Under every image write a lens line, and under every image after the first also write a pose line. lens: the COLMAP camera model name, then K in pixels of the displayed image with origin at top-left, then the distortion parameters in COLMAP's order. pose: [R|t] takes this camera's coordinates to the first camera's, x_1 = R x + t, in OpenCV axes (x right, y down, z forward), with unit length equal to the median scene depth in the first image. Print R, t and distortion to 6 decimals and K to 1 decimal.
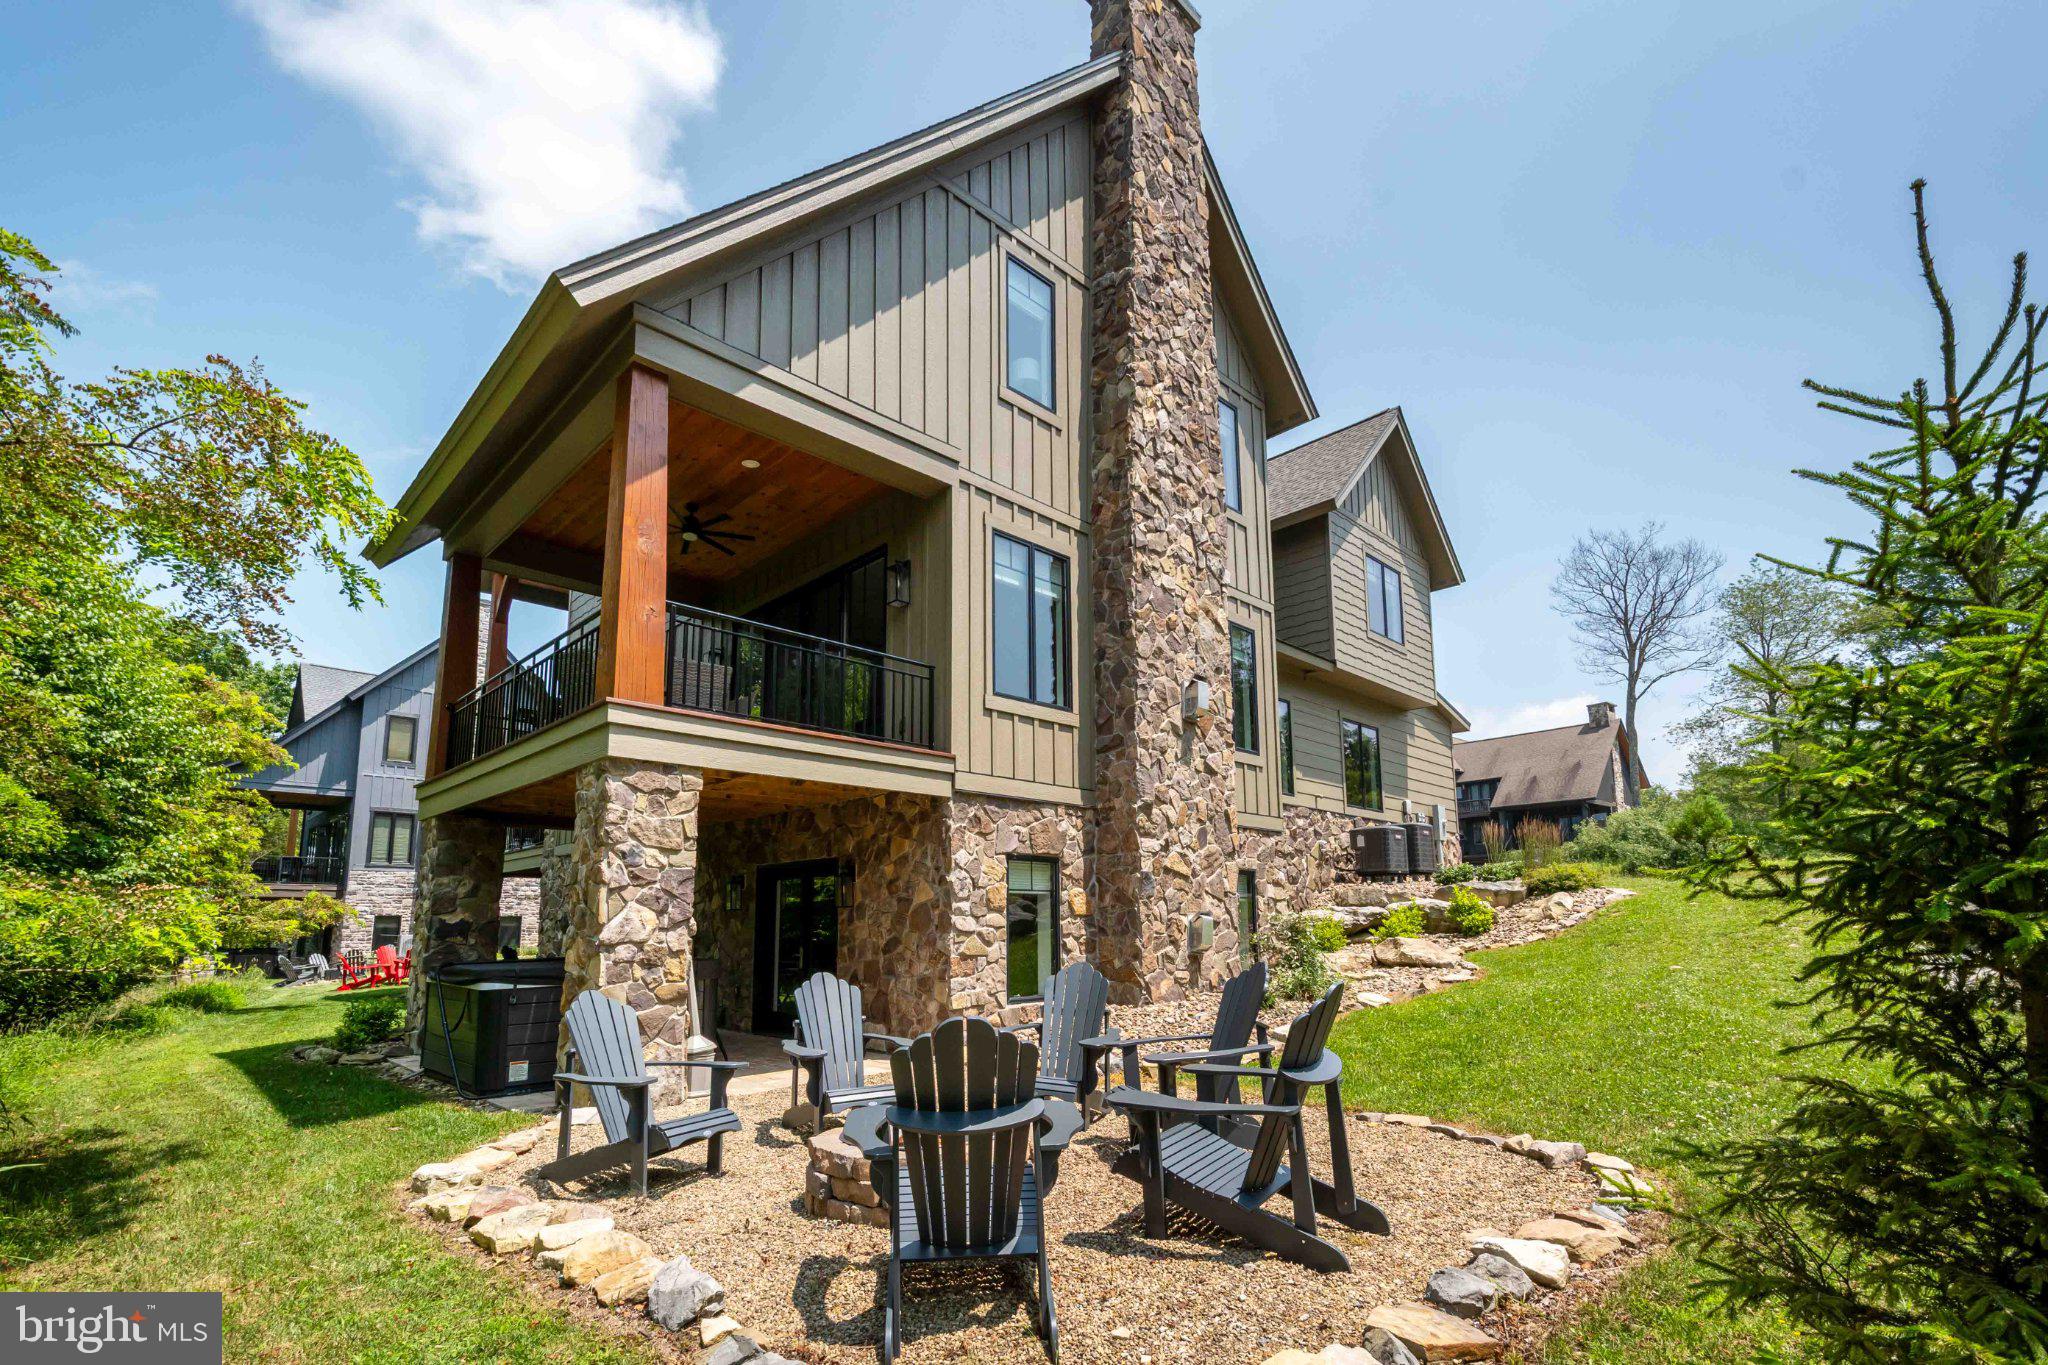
lens RADIAL K [[925.9, 0, 961.0], [0, 925.9, 679.4], [0, 0, 1]] dist [0.015515, -0.006277]
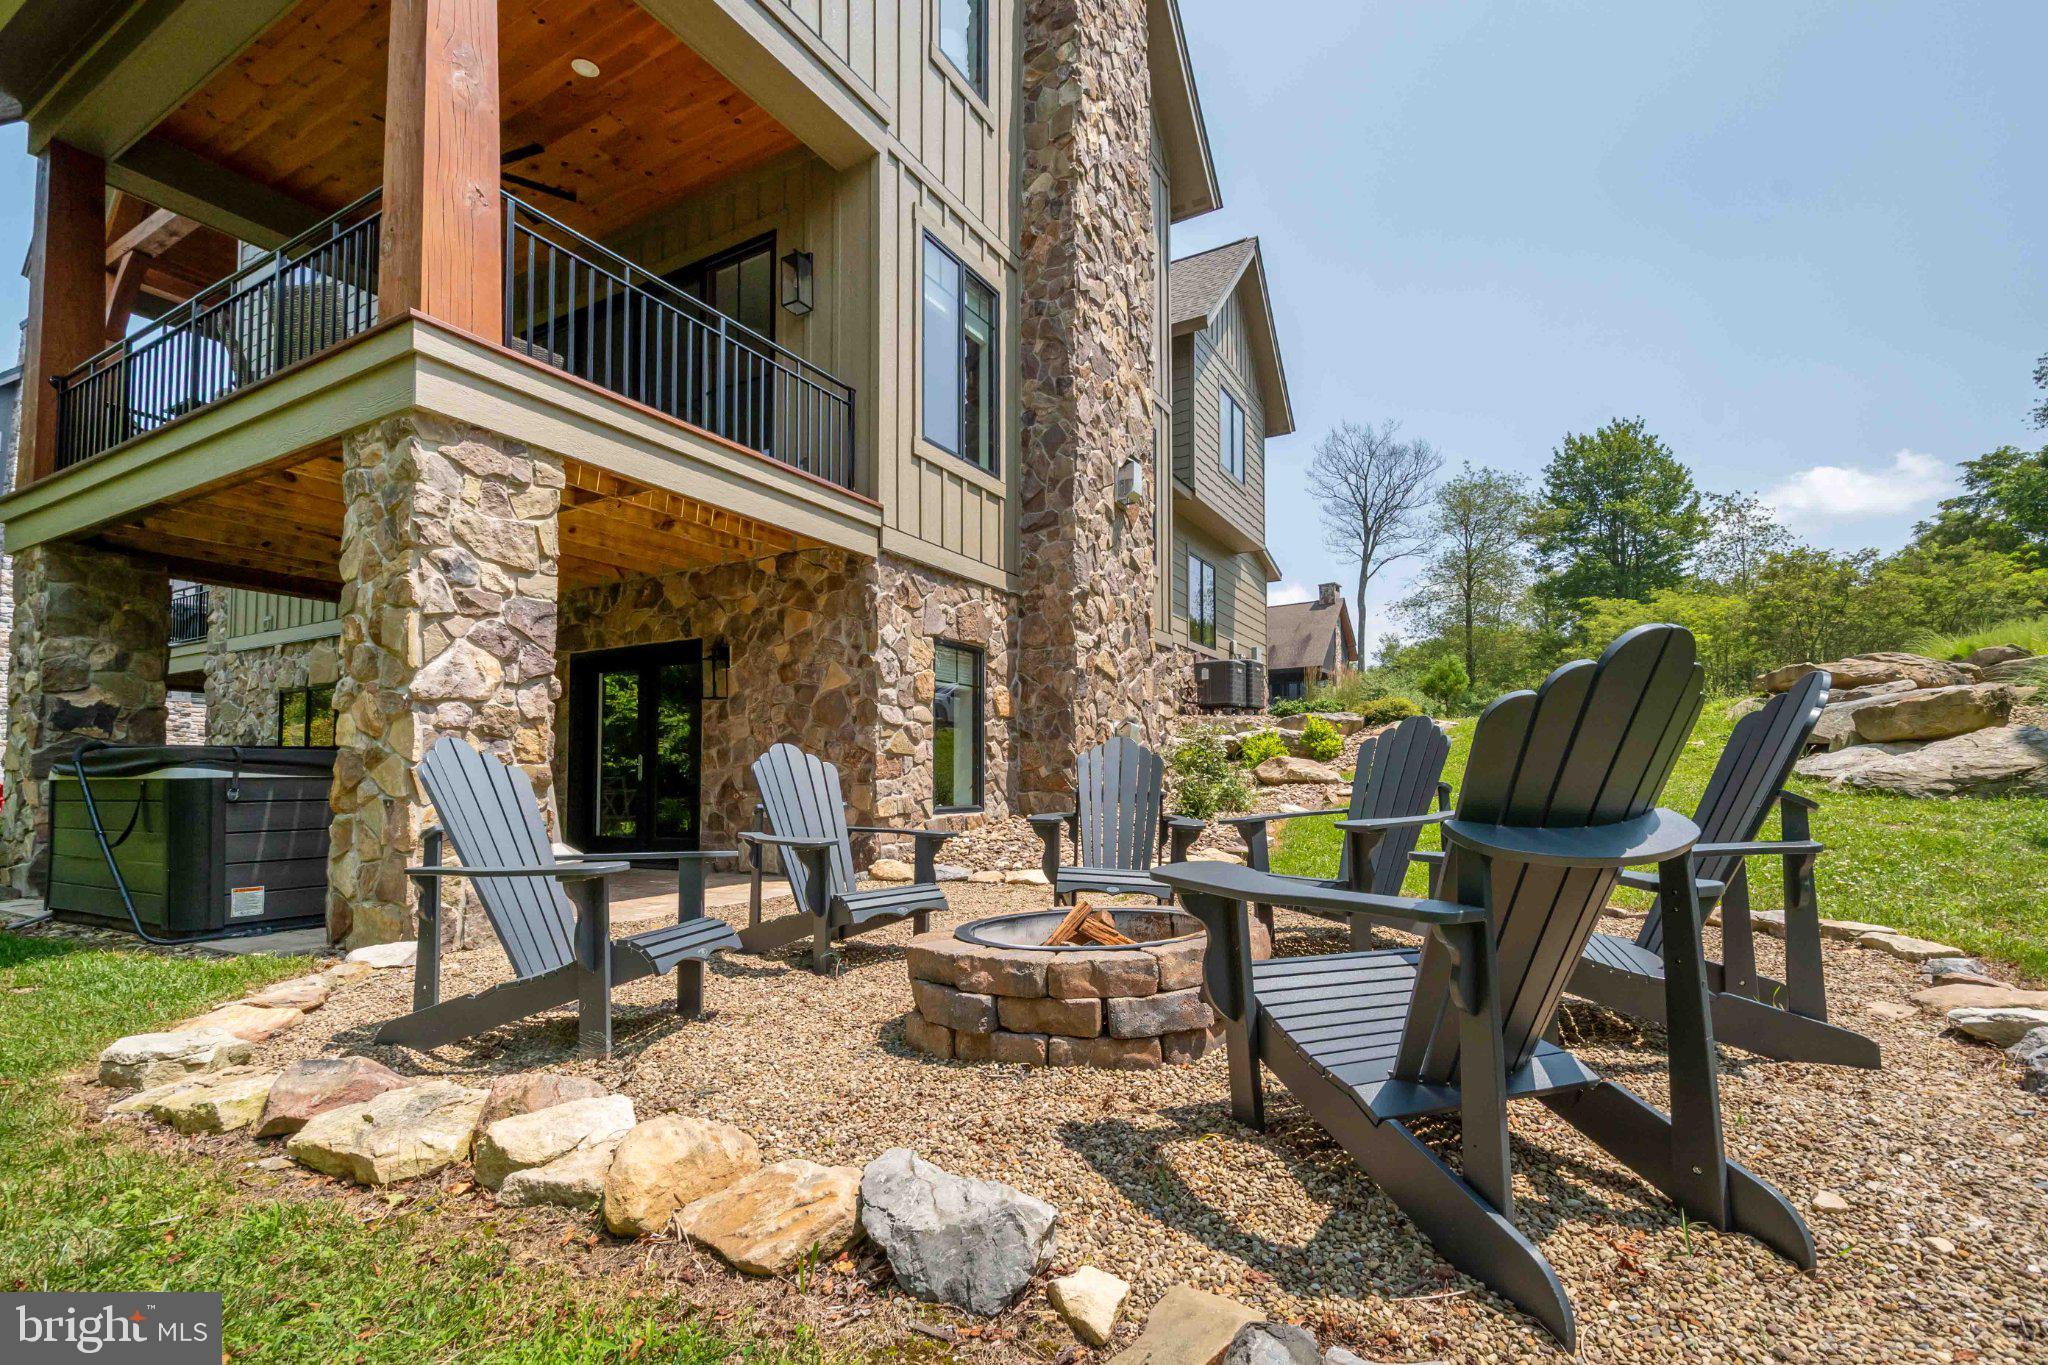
lens RADIAL K [[925.9, 0, 961.0], [0, 925.9, 679.4], [0, 0, 1]] dist [0.015515, -0.006277]
pose [[0.955725, 0.038903, 0.291678, -0.154696], [-0.078084, 0.989216, 0.123916, 0.117806], [-0.283712, -0.141205, 0.948456, 0.212239]]
